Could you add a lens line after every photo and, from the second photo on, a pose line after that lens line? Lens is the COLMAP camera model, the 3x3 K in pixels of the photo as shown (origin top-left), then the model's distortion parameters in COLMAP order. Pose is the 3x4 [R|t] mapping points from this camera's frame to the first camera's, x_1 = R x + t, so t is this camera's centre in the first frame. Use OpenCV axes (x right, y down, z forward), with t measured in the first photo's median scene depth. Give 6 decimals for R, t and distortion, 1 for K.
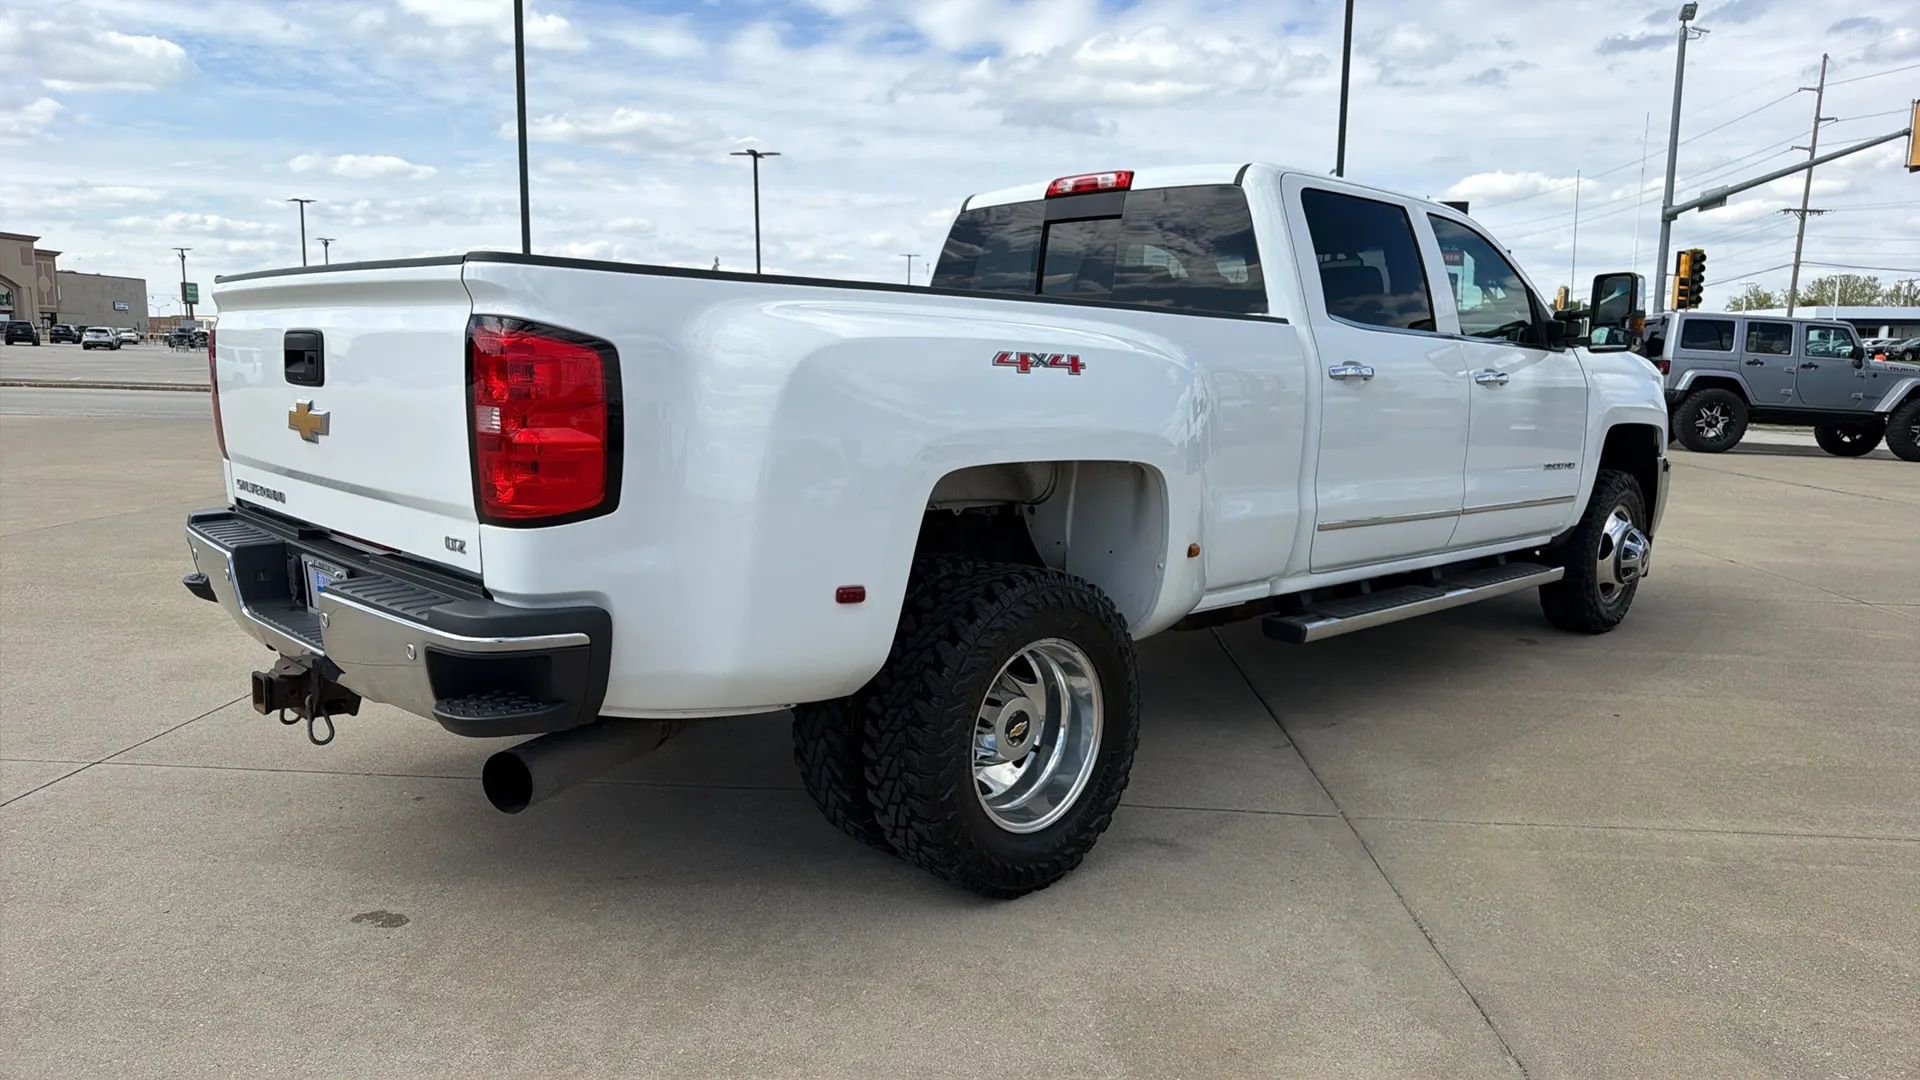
lens RADIAL K [[1292.8, 0, 941.0], [0, 1292.8, 553.3], [0, 0, 1]] dist [0.052389, -0.063670]
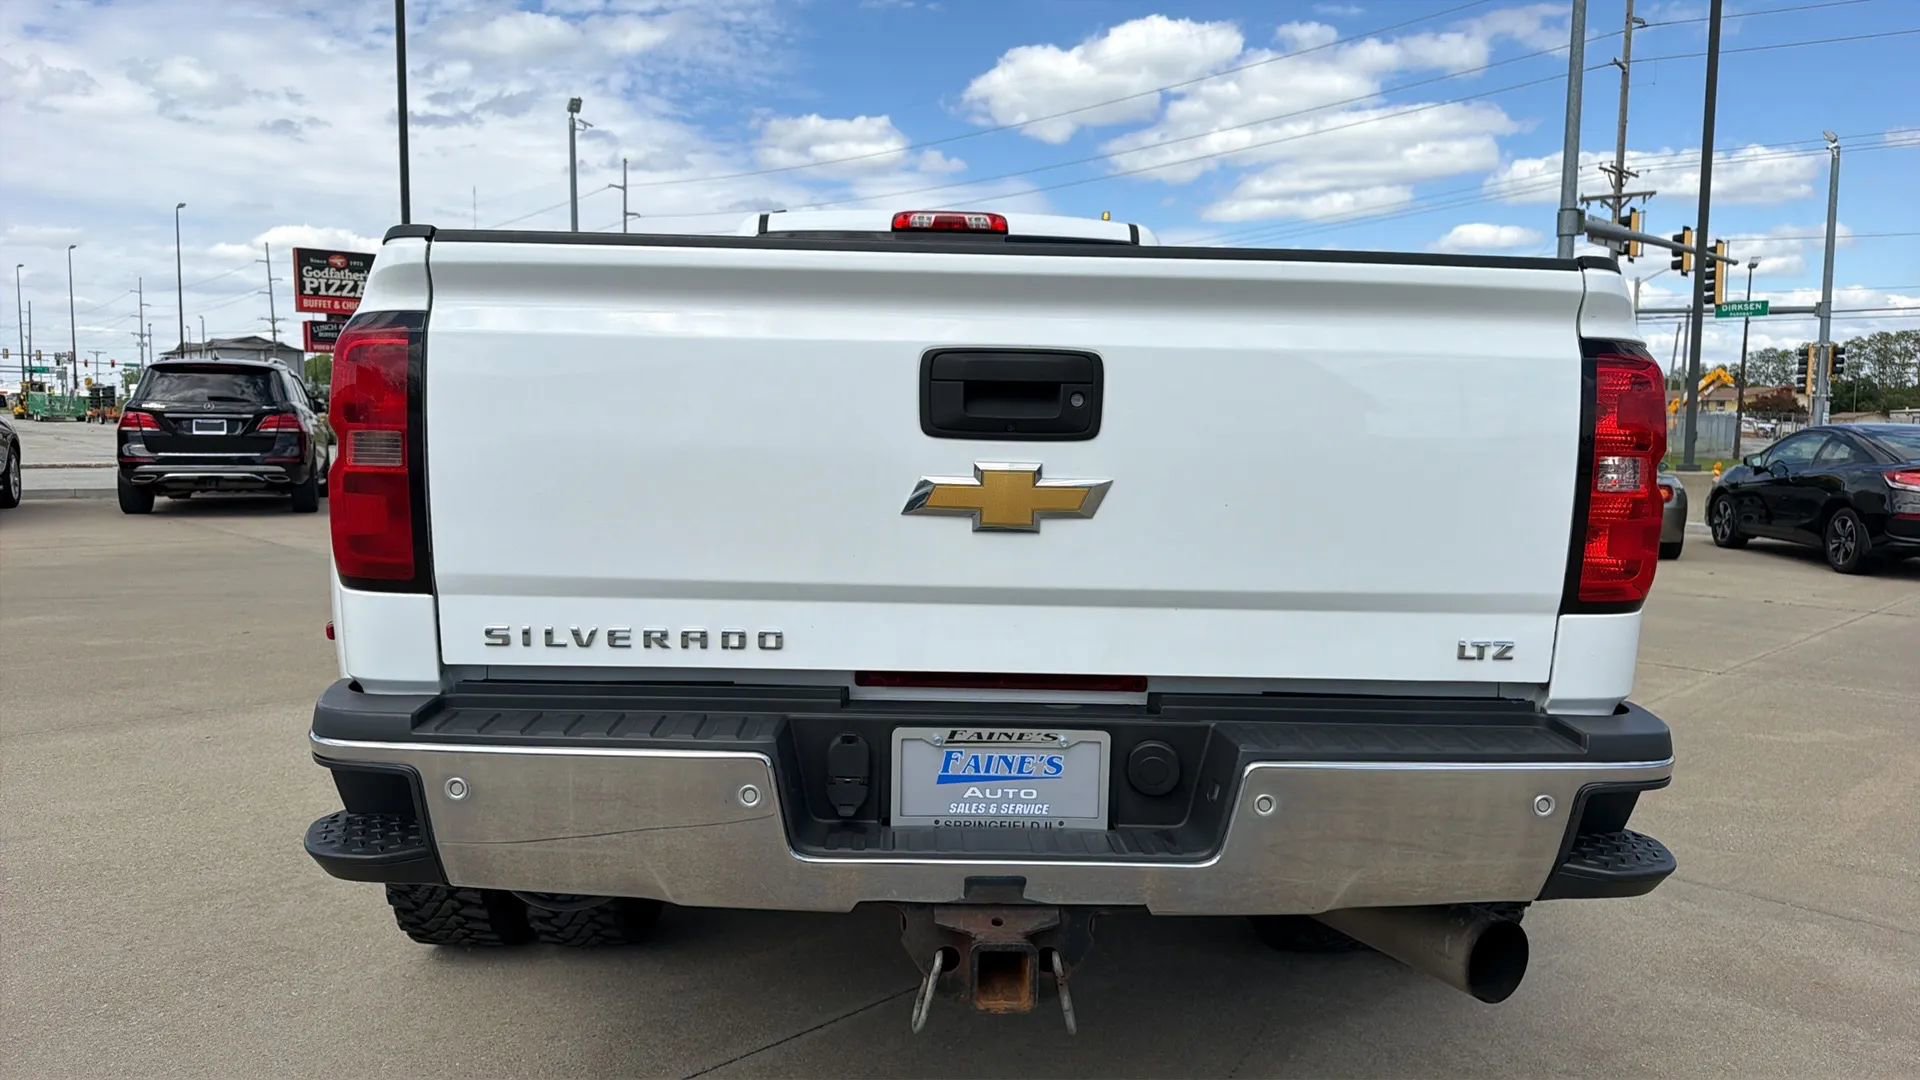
lens RADIAL K [[1290.0, 0, 940.1], [0, 1290.0, 538.6], [0, 0, 1]] dist [0.068020, -0.092744]
pose [[0.667627, -0.068424, 0.741345, -0.691341], [0.106556, 0.994298, -0.004190, -0.061090], [-0.736831, 0.081792, 0.671111, 0.454864]]
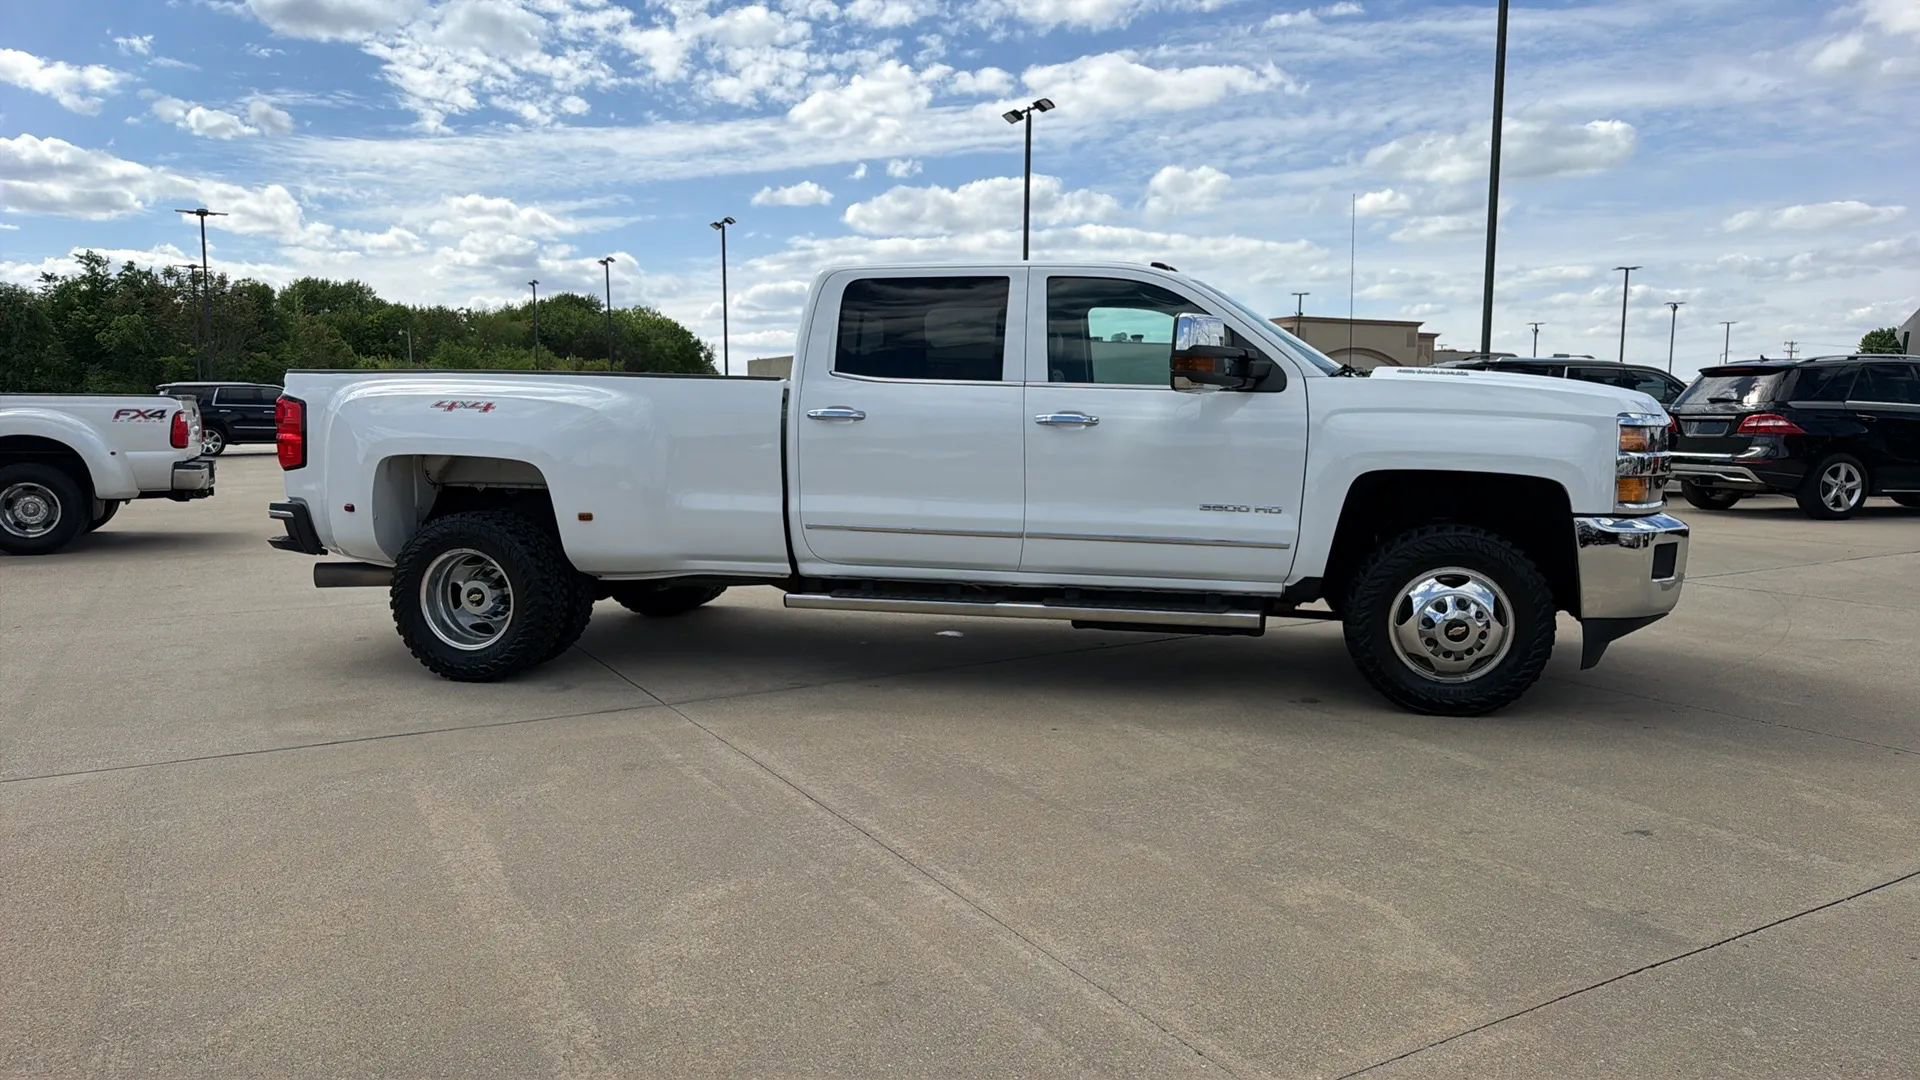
lens RADIAL K [[1292.8, 0, 941.0], [0, 1292.8, 553.3], [0, 0, 1]] dist [0.052389, -0.063670]
pose [[0.554867, 0.076761, -0.828390, 1.562070], [-0.118531, 0.992870, 0.012609, -0.025986], [0.823452, 0.091193, 0.560010, 0.367260]]
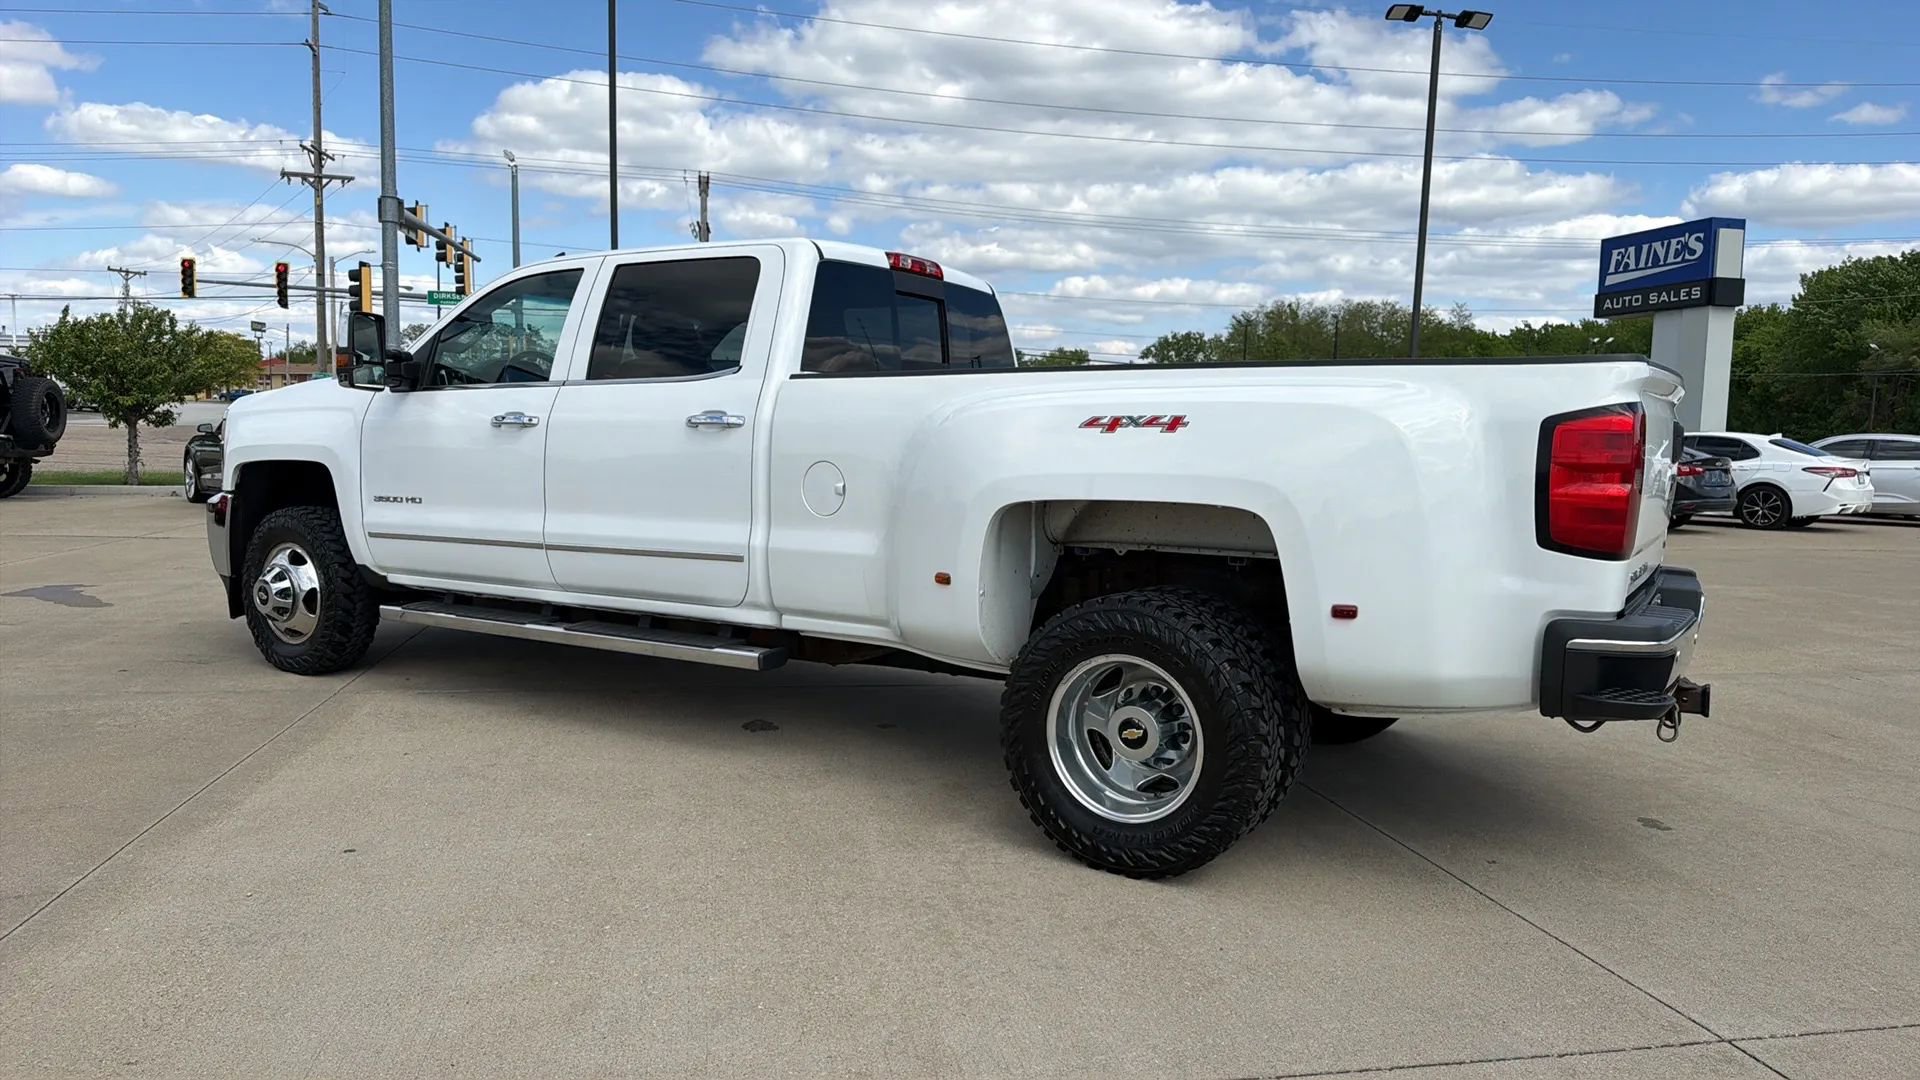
lens RADIAL K [[1290.0, 0, 940.1], [0, 1290.0, 538.6], [0, 0, 1]] dist [0.068020, -0.092744]
pose [[-0.244619, -0.105605, 0.963851, -1.137463], [0.119860, 0.983134, 0.138137, -0.234606], [-0.962182, 0.149318, -0.227835, 1.458524]]
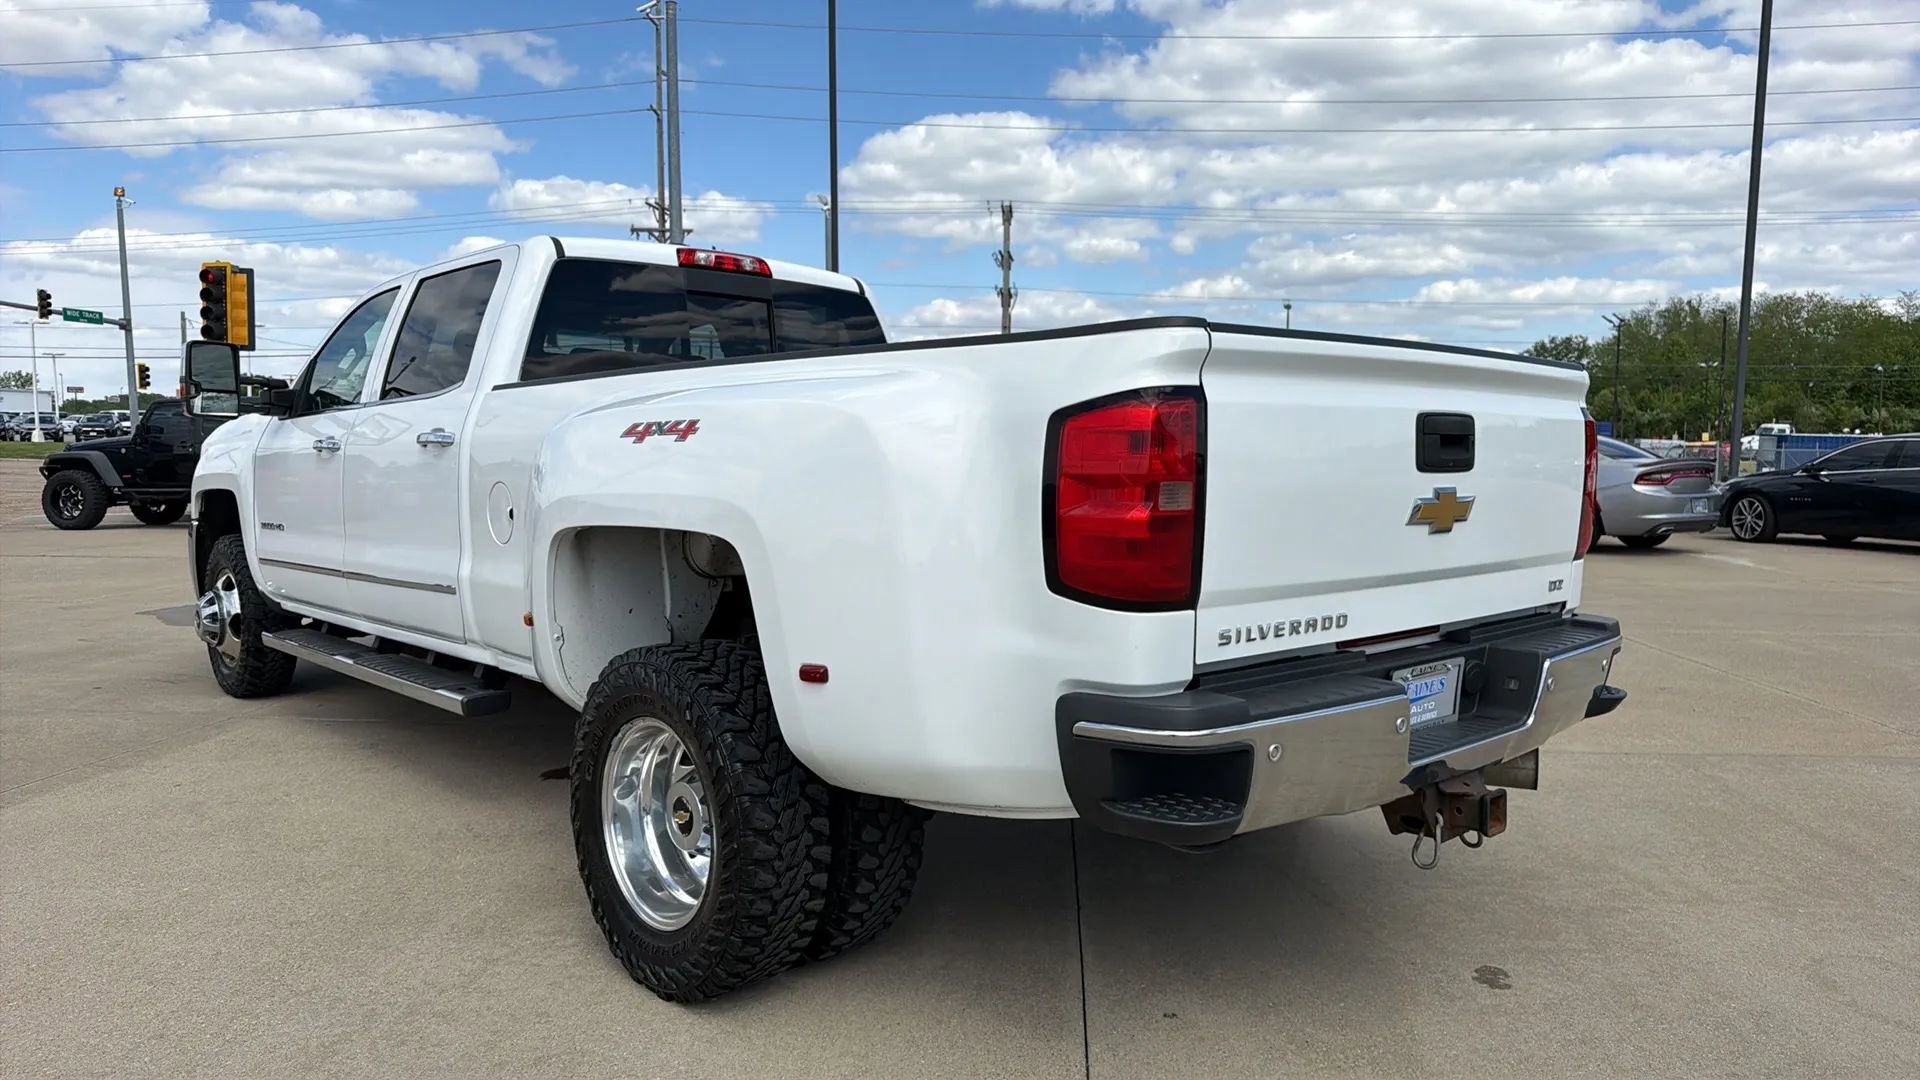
lens RADIAL K [[1290.0, 0, 940.1], [0, 1290.0, 538.6], [0, 0, 1]] dist [0.068020, -0.092744]
pose [[0.016682, -0.087703, 0.996007, -1.026213], [0.148954, 0.985248, 0.084261, -0.154637], [-0.988703, 0.146953, 0.029499, 0.964538]]
